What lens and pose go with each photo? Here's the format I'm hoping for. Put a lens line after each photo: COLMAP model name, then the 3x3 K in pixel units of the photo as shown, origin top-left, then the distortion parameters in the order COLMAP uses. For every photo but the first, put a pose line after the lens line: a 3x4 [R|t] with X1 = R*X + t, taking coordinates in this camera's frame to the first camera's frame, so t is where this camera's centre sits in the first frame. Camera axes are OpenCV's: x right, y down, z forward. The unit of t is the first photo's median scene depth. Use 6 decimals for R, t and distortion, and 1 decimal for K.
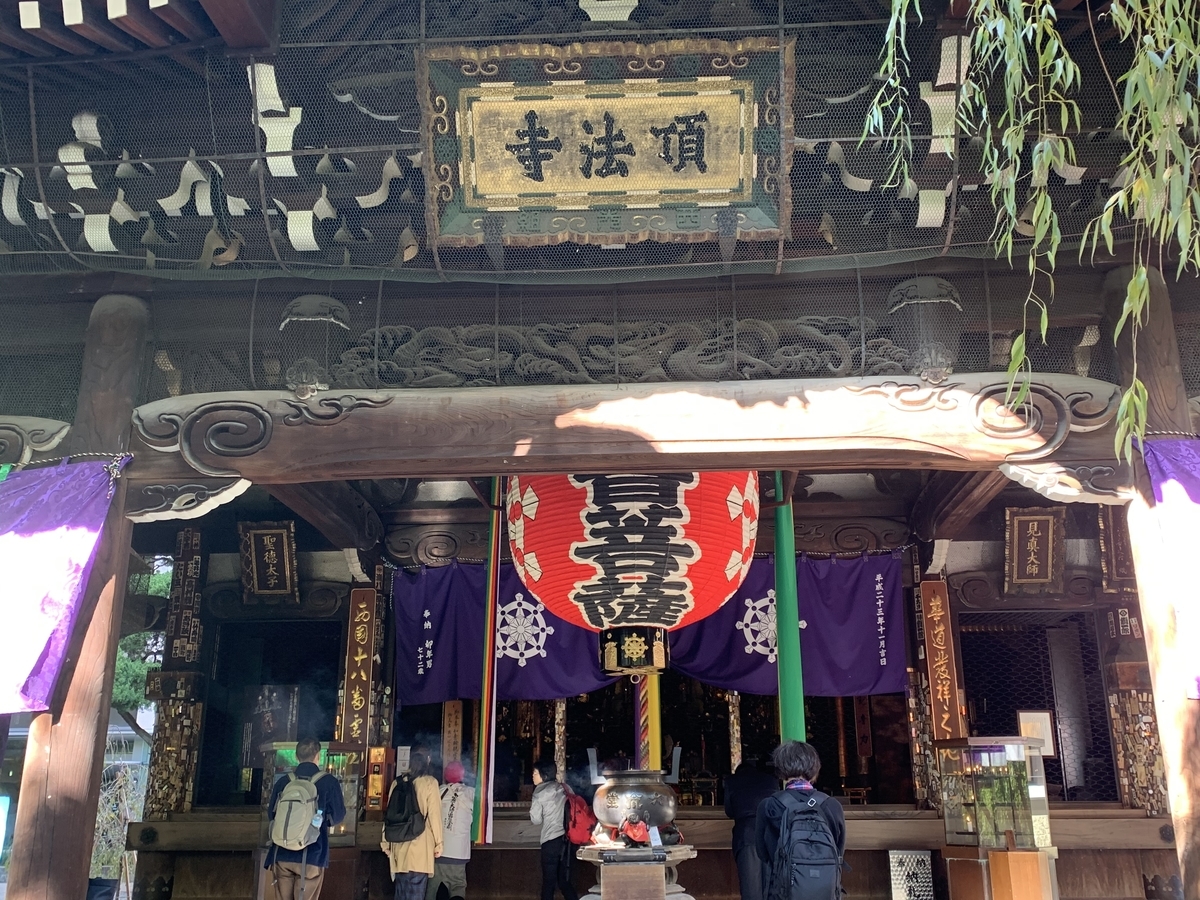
lens RADIAL K [[1151.2, 0, 608.6], [0, 1151.2, 451.6], [0, 0, 1]] dist [0.069965, 0.000000]
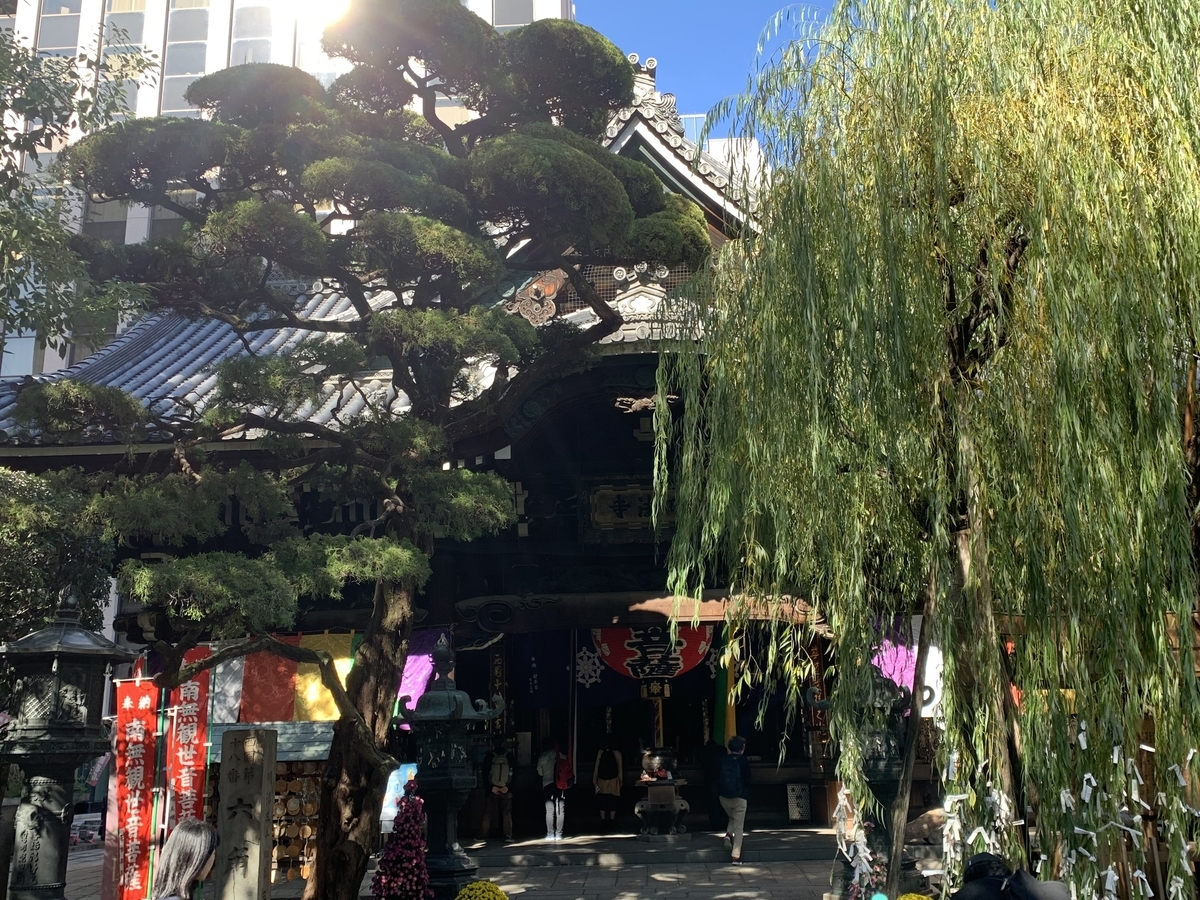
lens RADIAL K [[1151.2, 0, 592.3], [0, 1151.2, 448.6], [0, 0, 1]] dist [0.069965, 0.000000]
pose [[0.999868, -0.015545, 0.004684, -0.097525], [0.015408, 0.999490, 0.027986, -0.333015], [-0.005117, -0.027910, 0.999597, -1.110230]]
